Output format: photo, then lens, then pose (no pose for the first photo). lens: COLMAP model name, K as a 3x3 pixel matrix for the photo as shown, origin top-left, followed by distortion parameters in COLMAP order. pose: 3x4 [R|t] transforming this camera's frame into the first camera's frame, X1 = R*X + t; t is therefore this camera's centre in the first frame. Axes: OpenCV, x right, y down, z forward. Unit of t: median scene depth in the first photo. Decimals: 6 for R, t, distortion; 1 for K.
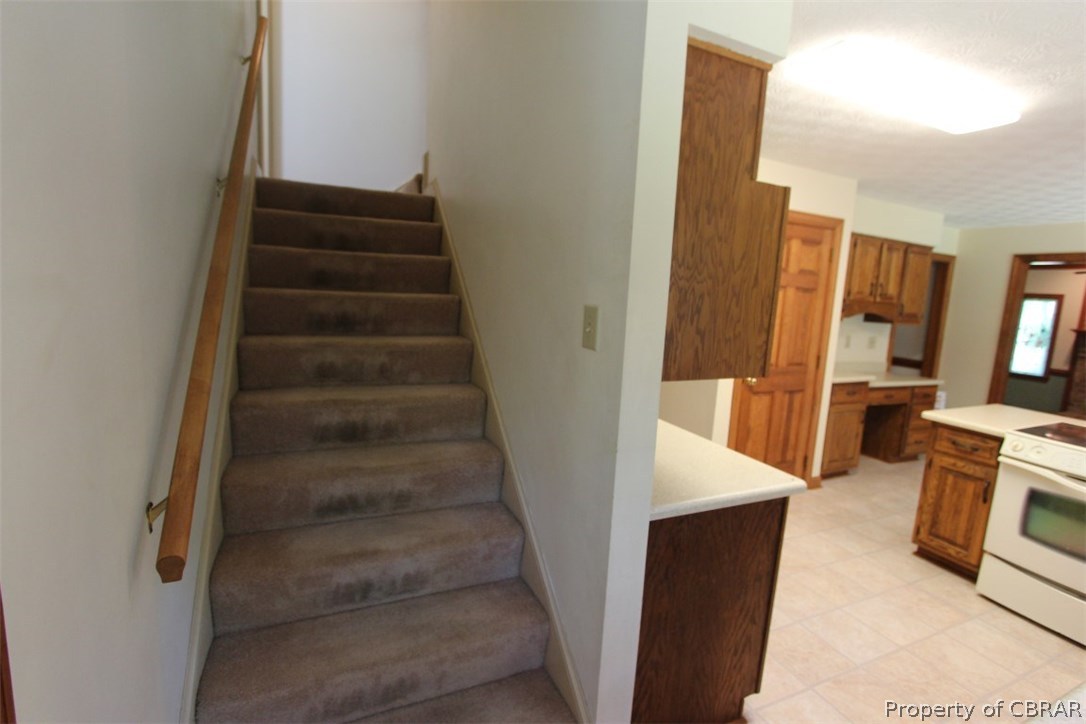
lens RADIAL K [[498.1, 0, 543.2], [0, 498.1, 360.9], [0, 0, 1]] dist [-0.017487, -0.000854]
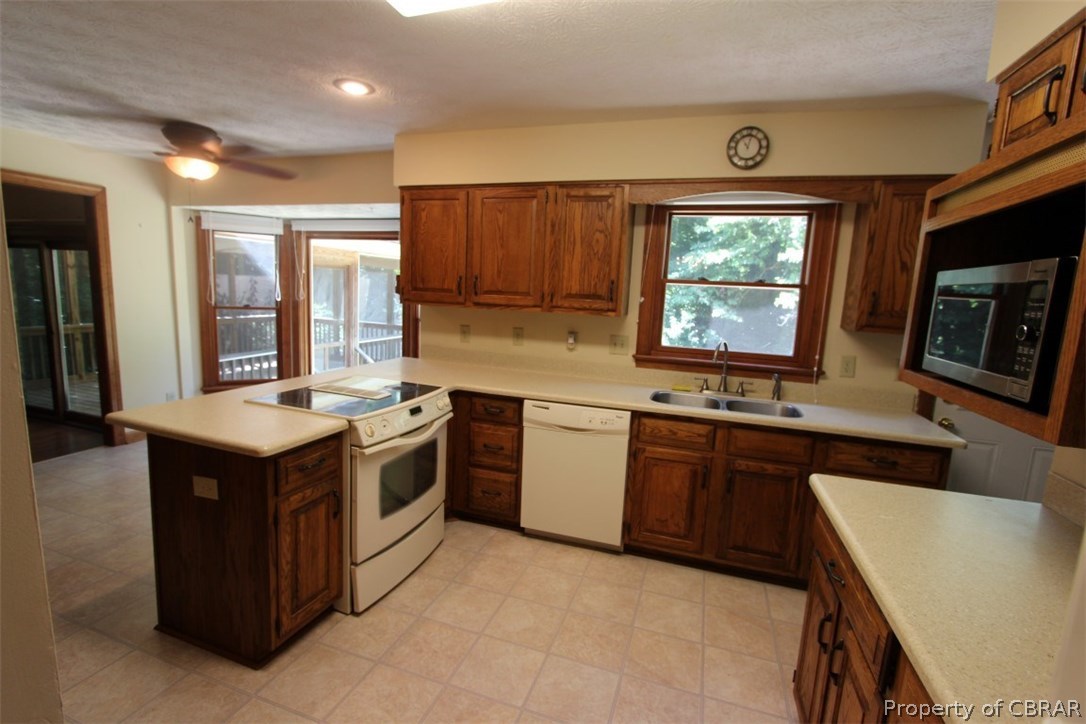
lens RADIAL K [[498.1, 0, 541.3], [0, 498.1, 362.0], [0, 0, 1]] dist [-0.017487, -0.000854]
pose [[-0.724011, -0.187196, 0.663902, 0.199046], [0.009622, 0.959637, 0.281075, -0.180113], [-0.689721, 0.209889, -0.692987, 1.361147]]
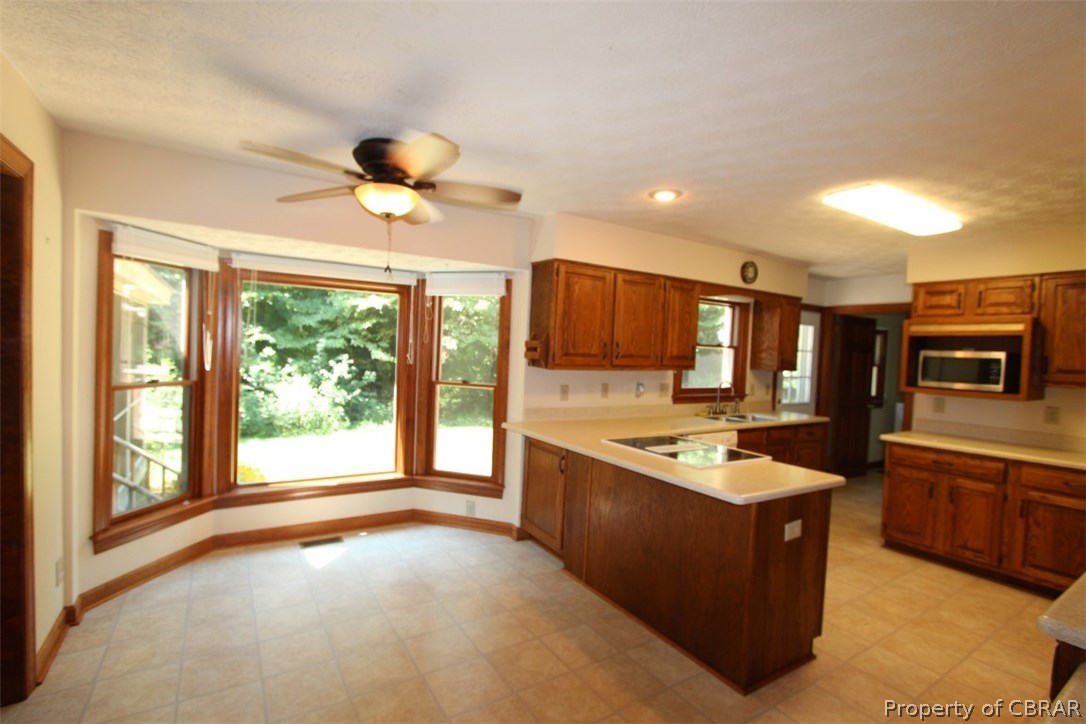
lens RADIAL K [[498.1, 0, 546.4], [0, 498.1, 364.6], [0, 0, 1]] dist [-0.017487, -0.000854]
pose [[-0.986549, -0.091914, -0.135178, 1.361837], [-0.113841, 0.979762, 0.164642, -0.193556], [0.117309, 0.177816, -0.977047, 1.903045]]
